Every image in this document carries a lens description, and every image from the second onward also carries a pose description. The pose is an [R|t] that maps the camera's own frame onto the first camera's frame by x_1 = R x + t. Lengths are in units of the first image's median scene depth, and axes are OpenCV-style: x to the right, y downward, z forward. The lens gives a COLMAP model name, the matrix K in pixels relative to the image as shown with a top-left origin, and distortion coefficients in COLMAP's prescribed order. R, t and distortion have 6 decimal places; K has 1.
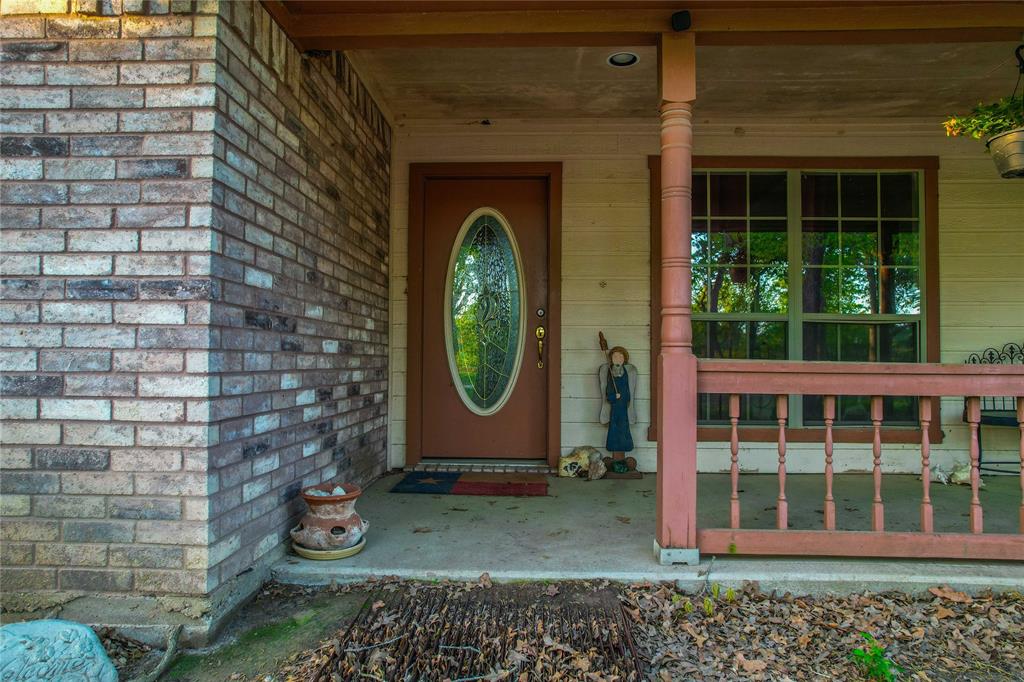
lens RADIAL K [[657.1, 0, 512.0], [0, 657.1, 341.0], [0, 0, 1]] dist [-0.078858, 0.069388]
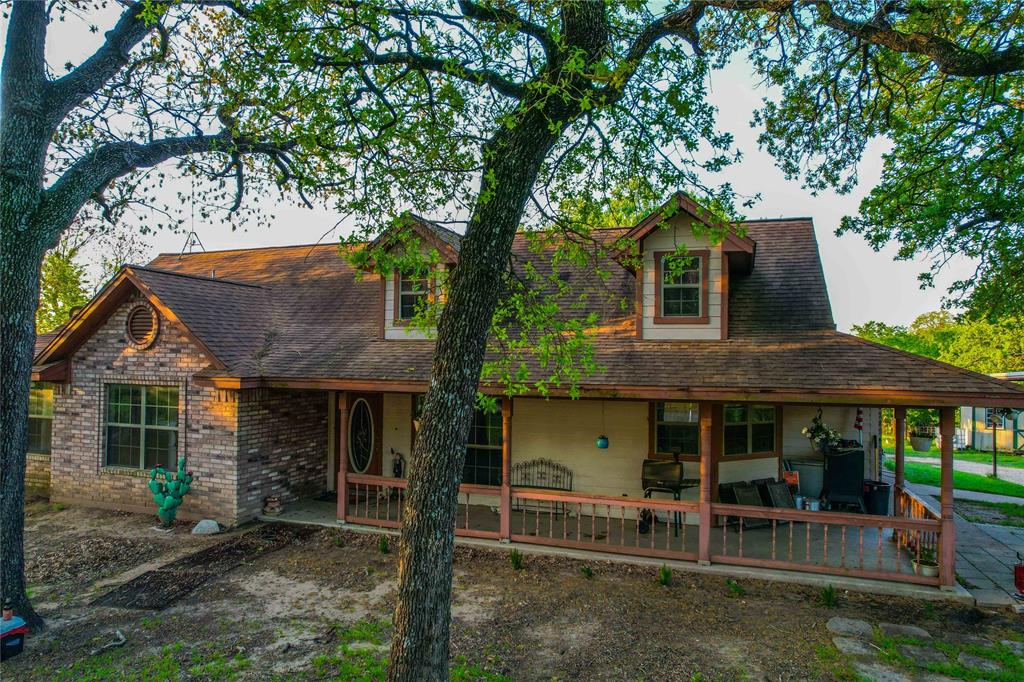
lens RADIAL K [[657.1, 0, 512.0], [0, 657.1, 341.0], [0, 0, 1]] dist [-0.078858, 0.069388]
pose [[0.954425, -0.002719, -0.298438, 3.037963], [0.003143, 0.999995, 0.000941, -0.976762], [0.298434, -0.001836, 0.954429, -3.127092]]
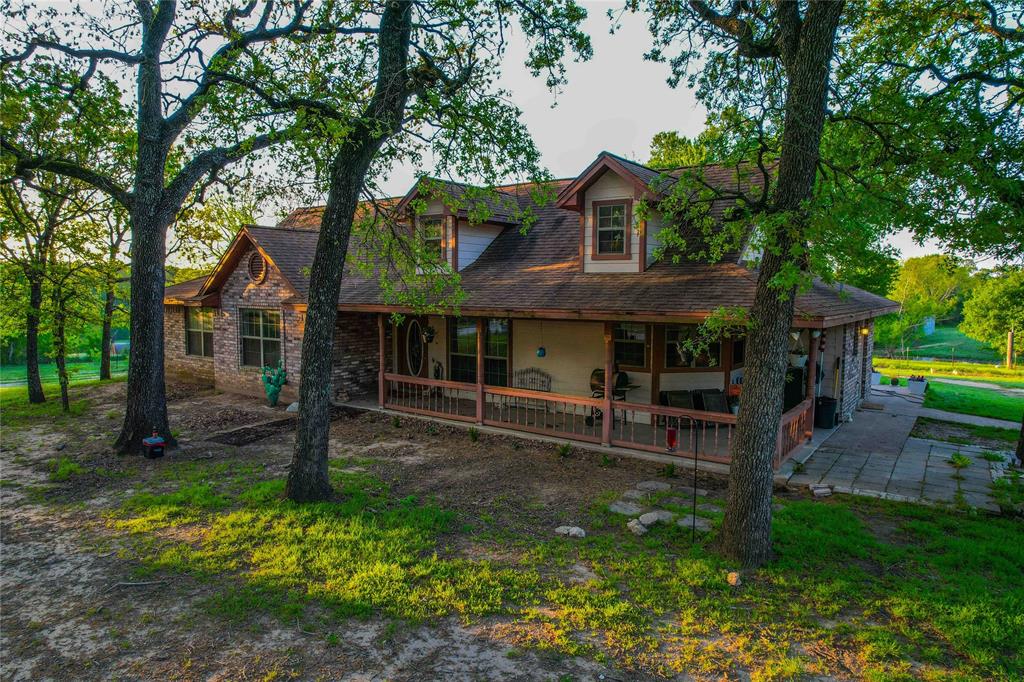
lens RADIAL K [[657.1, 0, 512.0], [0, 657.1, 341.0], [0, 0, 1]] dist [-0.078858, 0.069388]
pose [[0.830600, 0.044895, -0.555057, 5.261726], [0.017867, 0.994083, 0.107142, -1.013356], [0.556583, -0.098910, 0.824883, -3.652226]]
